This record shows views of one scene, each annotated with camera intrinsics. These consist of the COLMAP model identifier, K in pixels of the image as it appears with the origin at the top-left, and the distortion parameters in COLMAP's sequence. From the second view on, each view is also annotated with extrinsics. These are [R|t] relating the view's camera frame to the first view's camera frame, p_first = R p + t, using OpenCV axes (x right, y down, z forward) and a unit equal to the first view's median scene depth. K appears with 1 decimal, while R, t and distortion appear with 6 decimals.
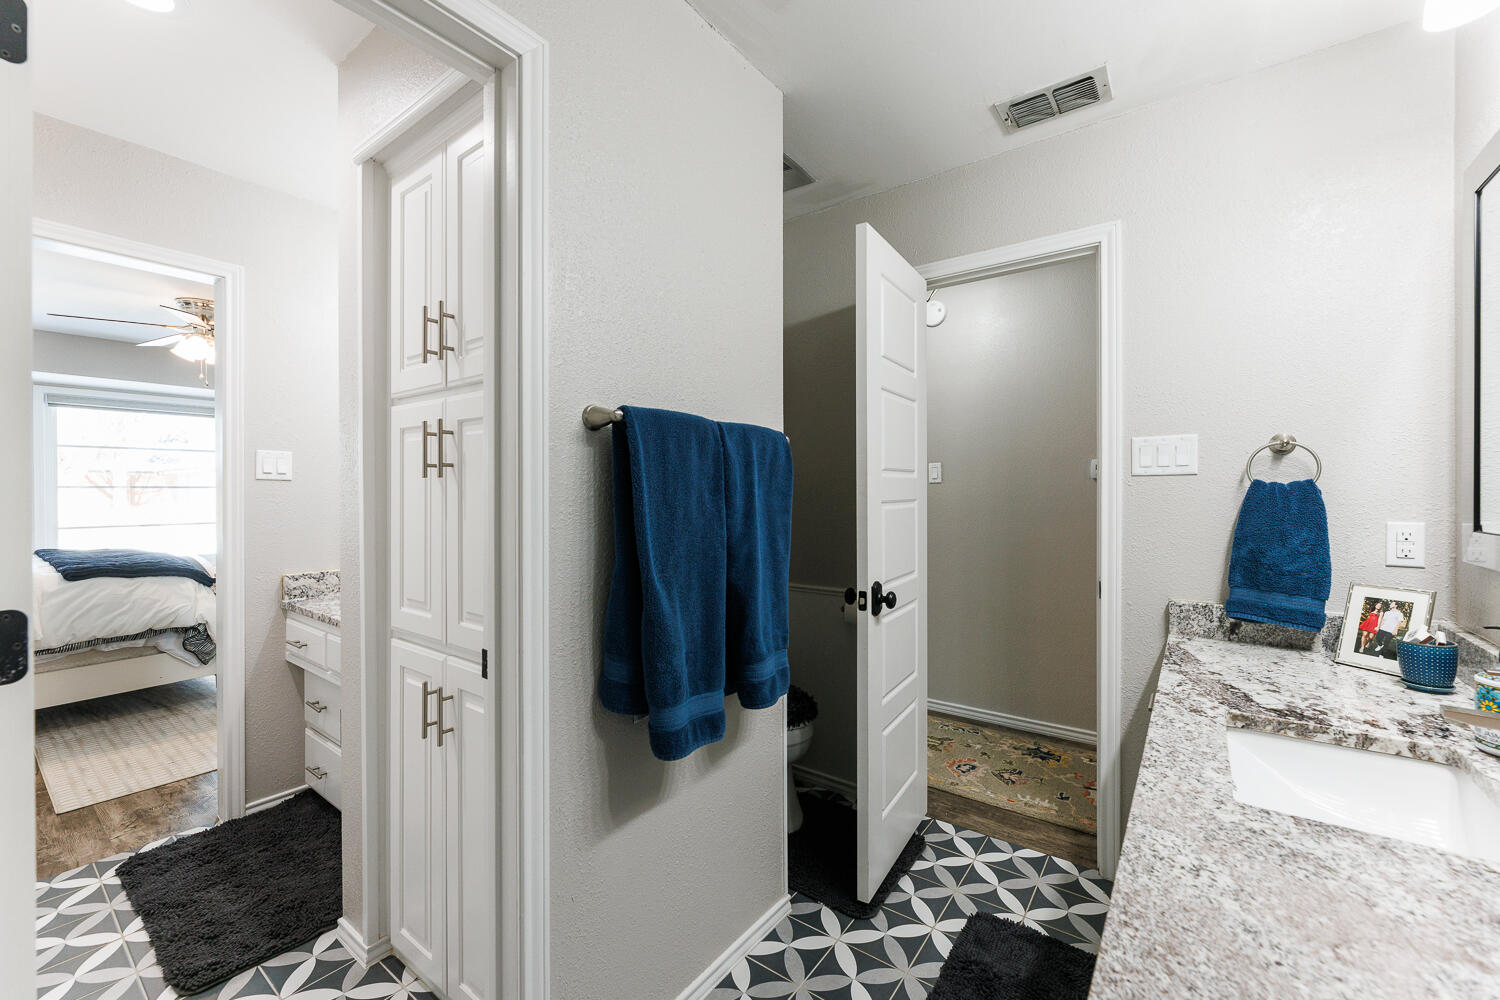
lens RADIAL K [[608.5, 0, 749.6], [0, 608.5, 495.6], [0, 0, 1]] dist [0.001939, -0.001011]
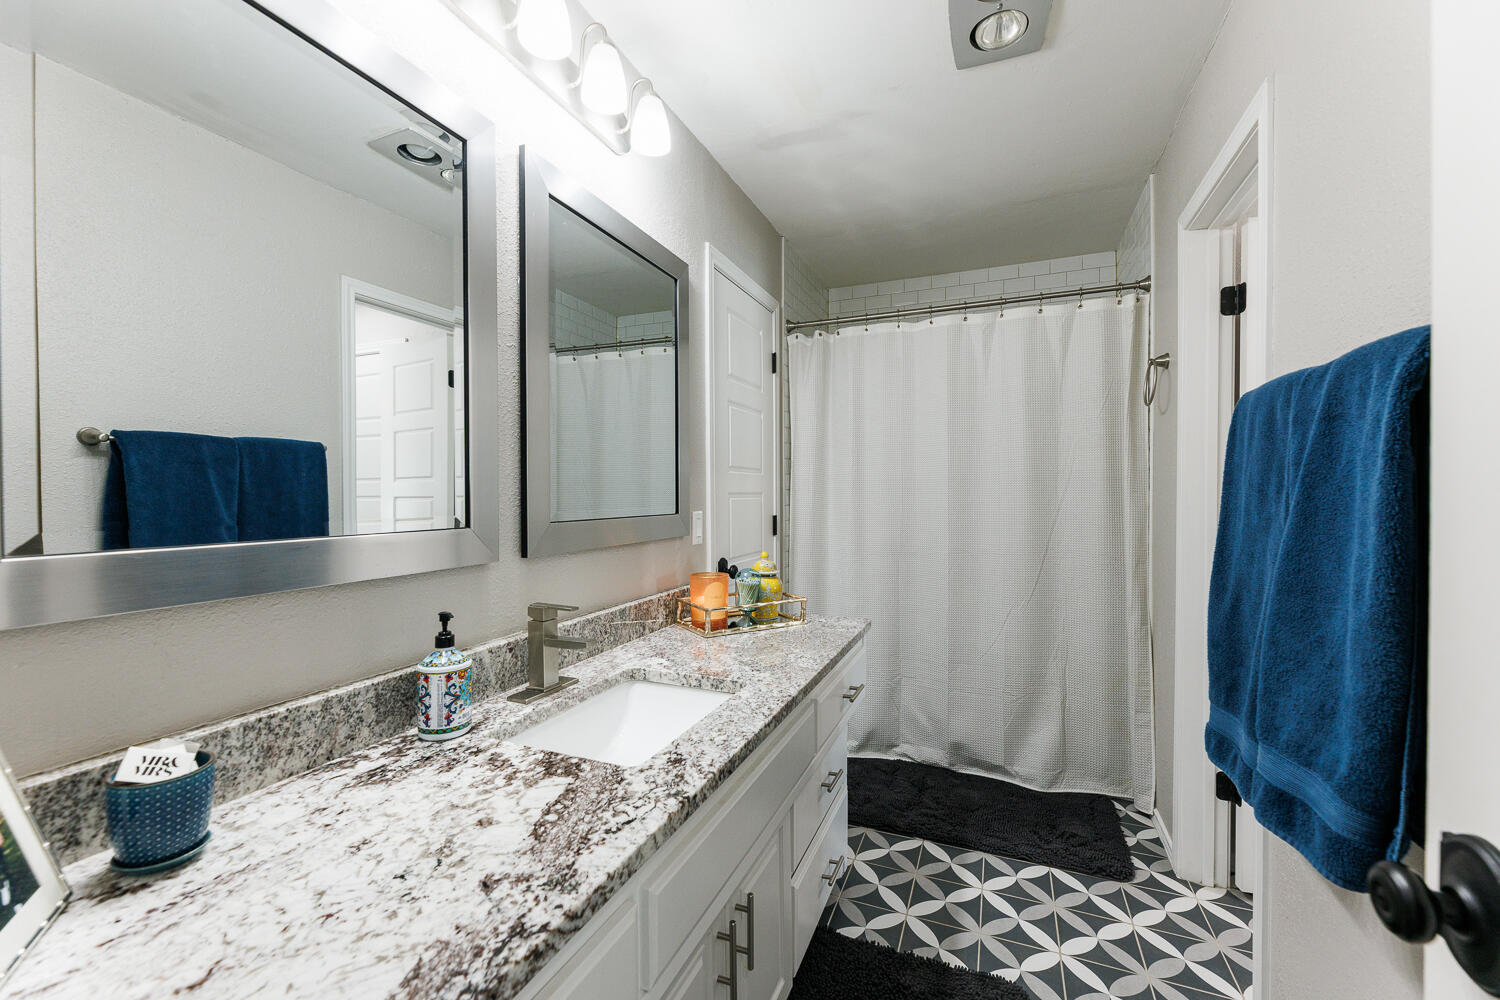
lens RADIAL K [[608.5, 0, 748.6], [0, 608.5, 499.0], [0, 0, 1]] dist [0.001939, -0.001011]
pose [[-0.971326, 0.005853, -0.237680, 0.879018], [0.002537, 0.999895, 0.014256, 0.008694], [0.237739, 0.013244, -0.971239, 1.885832]]
